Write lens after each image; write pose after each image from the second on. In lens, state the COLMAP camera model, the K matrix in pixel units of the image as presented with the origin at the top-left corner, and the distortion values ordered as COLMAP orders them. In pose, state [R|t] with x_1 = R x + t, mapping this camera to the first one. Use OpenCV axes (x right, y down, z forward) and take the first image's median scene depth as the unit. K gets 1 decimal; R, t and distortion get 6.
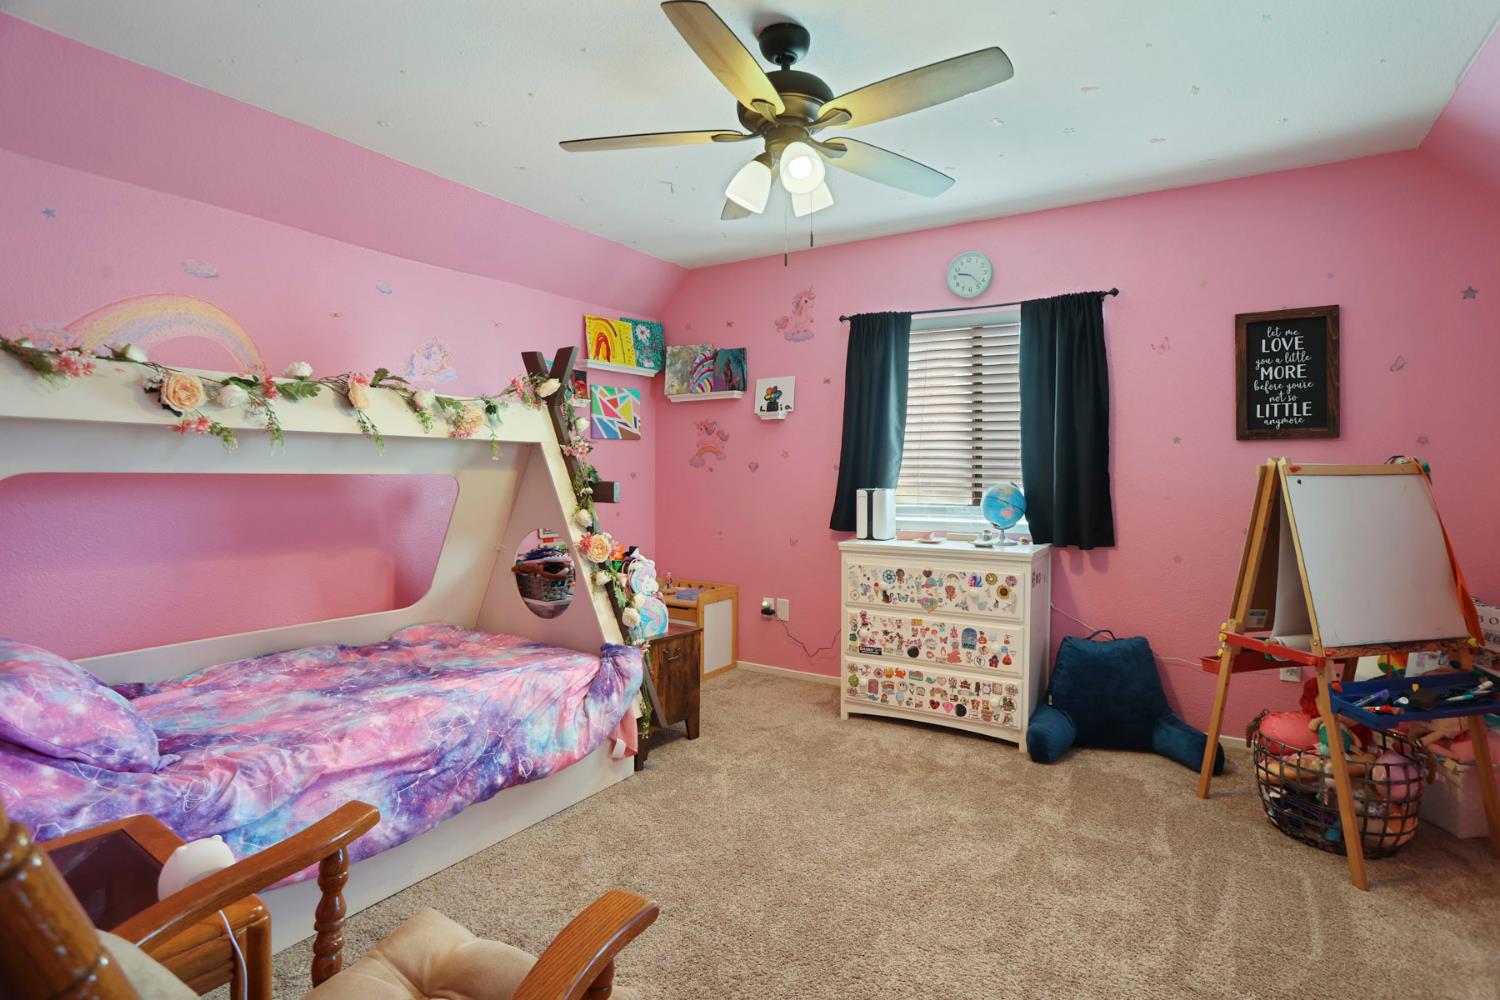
lens RADIAL K [[746.0, 0, 781.3], [0, 746.0, 479.5], [0, 0, 1]] dist [-0.059510, 0.031222]
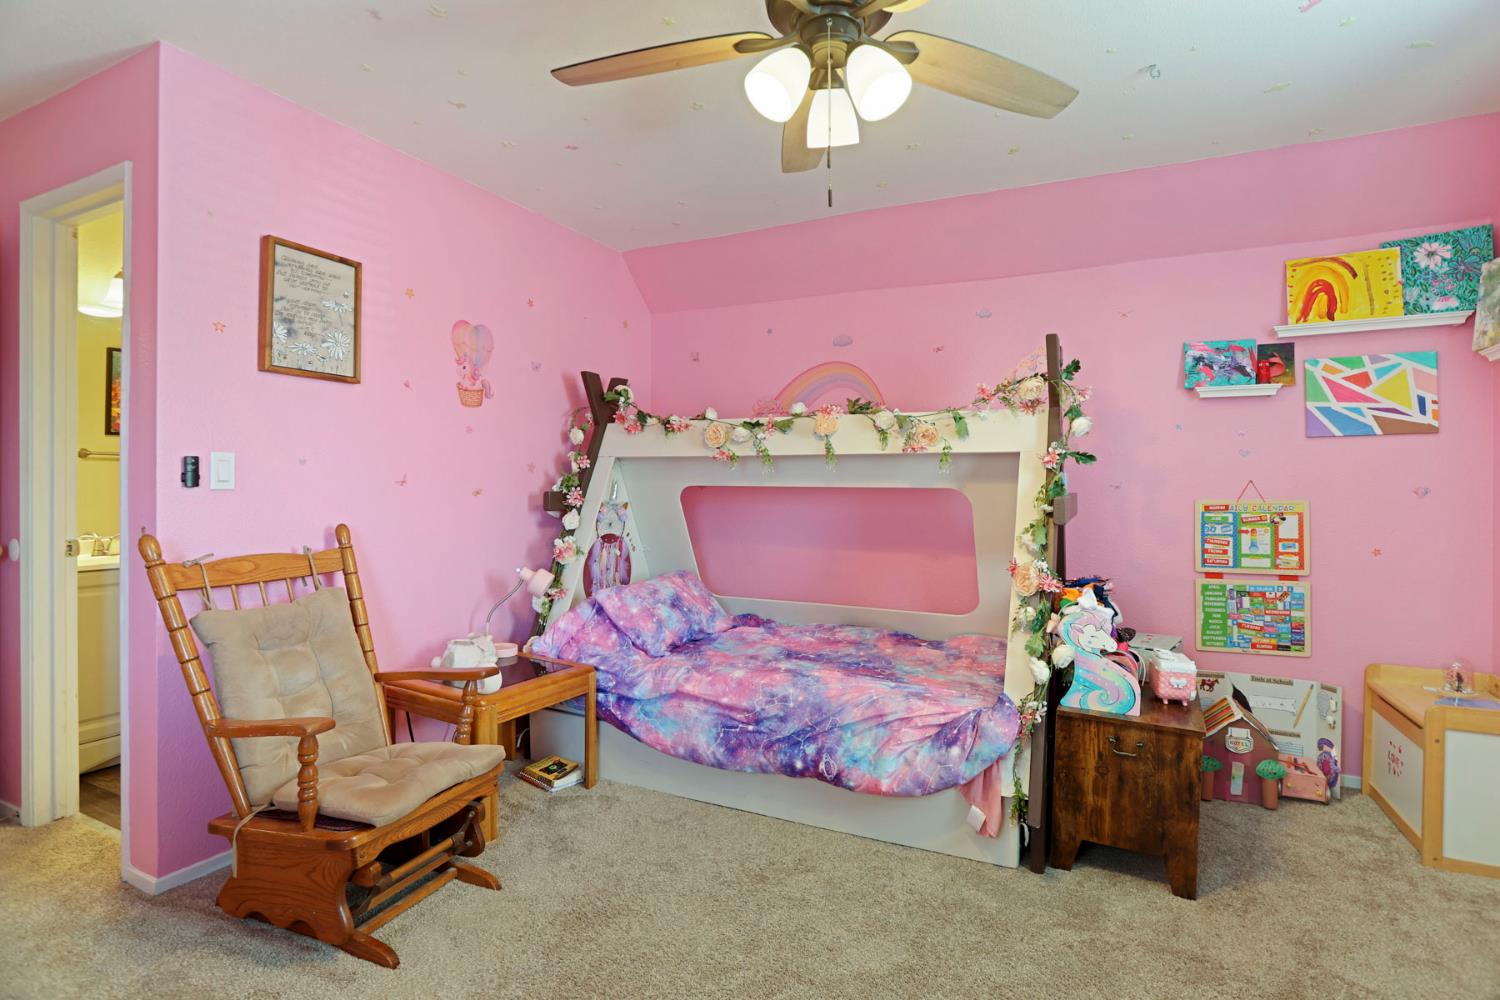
lens RADIAL K [[743.2, 0, 745.2], [0, 743.2, 485.2], [0, 0, 1]] dist [-0.067748, 0.029241]
pose [[0.071095, -0.006842, -0.997446, 0.720479], [-0.013621, 0.999877, -0.007830, 0.001279], [0.997377, 0.014143, 0.070993, 0.848681]]
